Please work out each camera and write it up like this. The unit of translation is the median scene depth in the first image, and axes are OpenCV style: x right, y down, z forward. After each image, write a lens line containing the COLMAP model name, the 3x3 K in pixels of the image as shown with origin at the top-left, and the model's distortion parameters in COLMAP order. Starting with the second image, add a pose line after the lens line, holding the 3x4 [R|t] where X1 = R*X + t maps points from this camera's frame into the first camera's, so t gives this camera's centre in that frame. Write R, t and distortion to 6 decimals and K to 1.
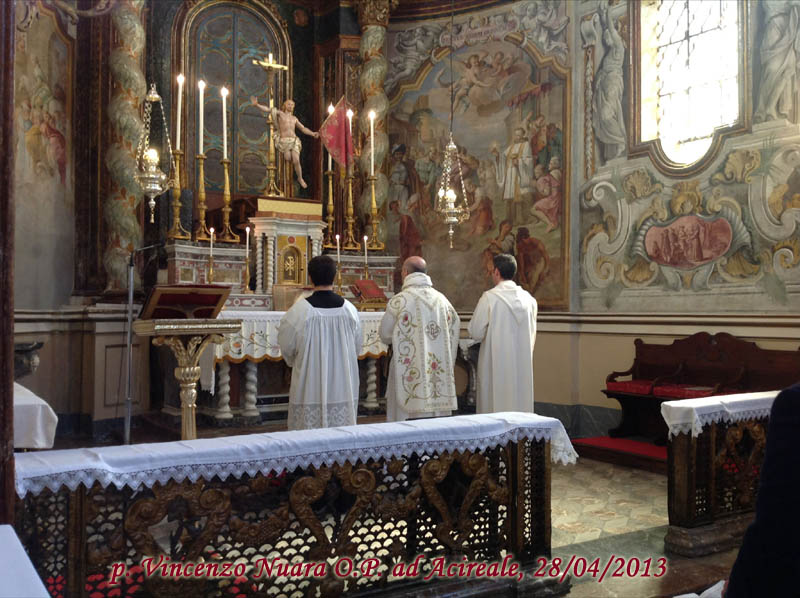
lens RADIAL K [[755.5, 0, 393.6], [0, 755.5, 299.6], [0, 0, 1]] dist [0.171254, -0.412256]
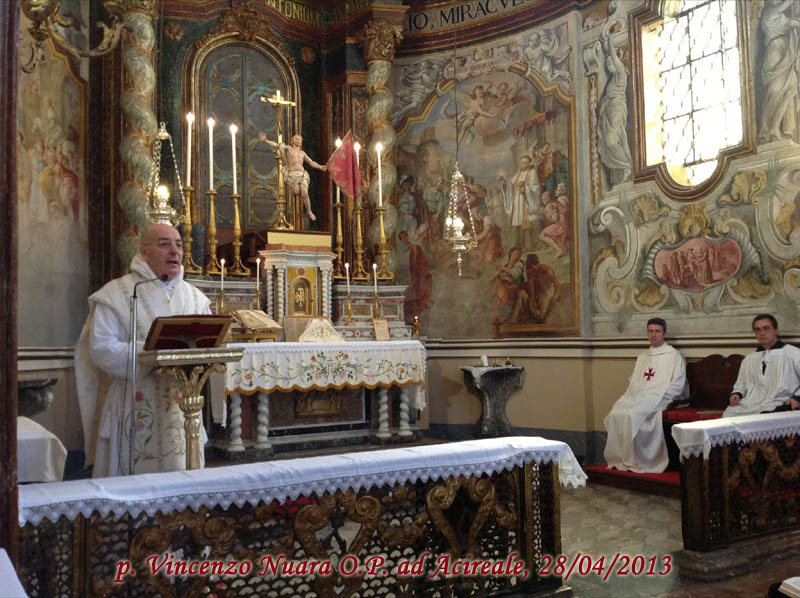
lens RADIAL K [[755.5, 0, 393.6], [0, 755.5, 299.6], [0, 0, 1]] dist [0.171254, -0.412256]
pose [[0.999492, -0.023545, -0.021469, 0.008806], [0.022636, 0.998877, -0.041620, 0.003291], [0.022425, 0.041113, 0.998903, -0.003408]]
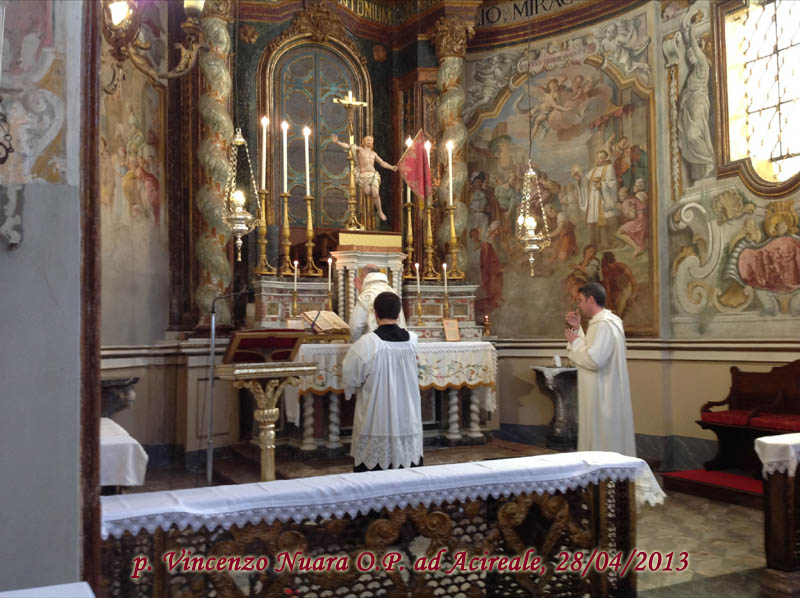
lens RADIAL K [[755.5, 0, 393.6], [0, 755.5, 299.6], [0, 0, 1]] dist [0.171254, -0.412256]
pose [[0.993219, -0.020856, -0.114369, 0.009116], [0.017545, 0.999399, -0.029884, -0.010600], [0.114924, 0.027675, 0.992989, -0.002265]]
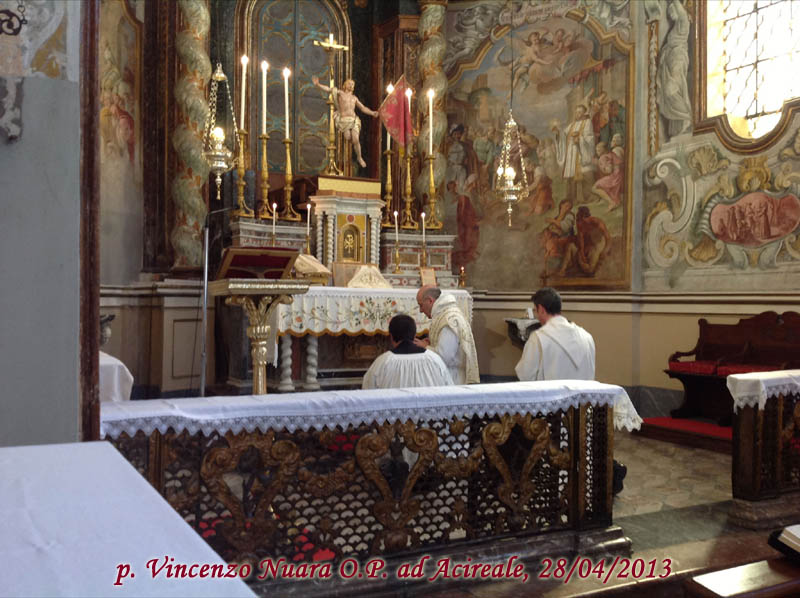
lens RADIAL K [[755.5, 0, 393.6], [0, 755.5, 299.6], [0, 0, 1]] dist [0.171254, -0.412256]
pose [[0.997496, 0.006497, -0.070418, -0.005341], [-0.005507, 0.999883, 0.014243, 0.014892], [0.070502, -0.013819, 0.997416, -0.007464]]
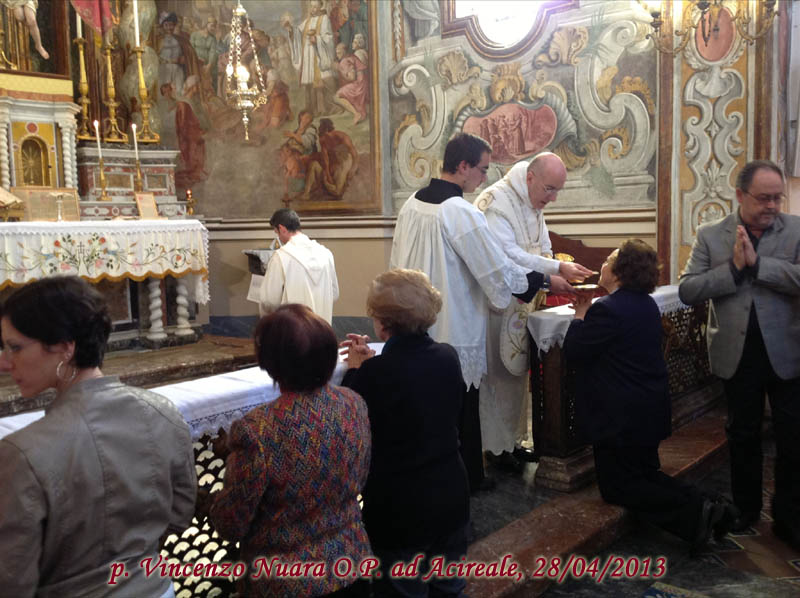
lens RADIAL K [[755.5, 0, 393.6], [0, 755.5, 299.6], [0, 0, 1]] dist [0.171254, -0.412256]
pose [[0.956972, -0.059014, 0.284116, -0.016998], [0.025191, 0.992301, 0.121262, 0.007422], [-0.289084, -0.108887, 0.951091, 0.145664]]
